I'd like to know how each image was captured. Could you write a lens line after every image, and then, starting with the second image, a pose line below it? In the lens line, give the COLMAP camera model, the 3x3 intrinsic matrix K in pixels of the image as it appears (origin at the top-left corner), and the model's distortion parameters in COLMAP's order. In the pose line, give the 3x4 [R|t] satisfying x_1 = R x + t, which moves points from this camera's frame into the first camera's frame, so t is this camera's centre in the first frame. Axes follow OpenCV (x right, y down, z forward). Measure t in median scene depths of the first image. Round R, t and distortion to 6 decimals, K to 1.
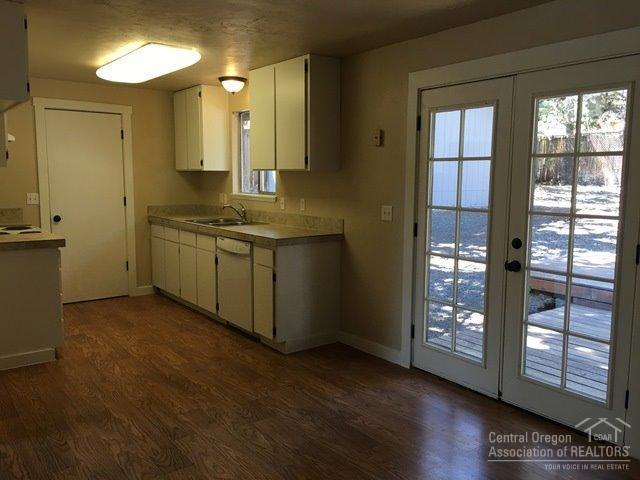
lens RADIAL K [[550.8, 0, 316.8], [0, 550.8, 237.2], [0, 0, 1]] dist [0.067739, 0.000205]
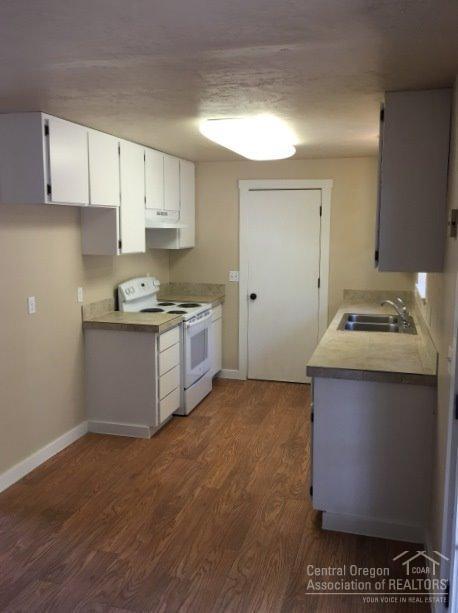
lens RADIAL K [[545.7, 0, 229.0], [0, 545.7, 295.7], [0, 0, 1]] dist [0.007829, -0.005257]
pose [[0.611306, 0.096595, -0.785477, 0.380411], [-0.090868, 0.994526, 0.051584, -0.106149], [0.786160, 0.039841, 0.616737, 0.451510]]
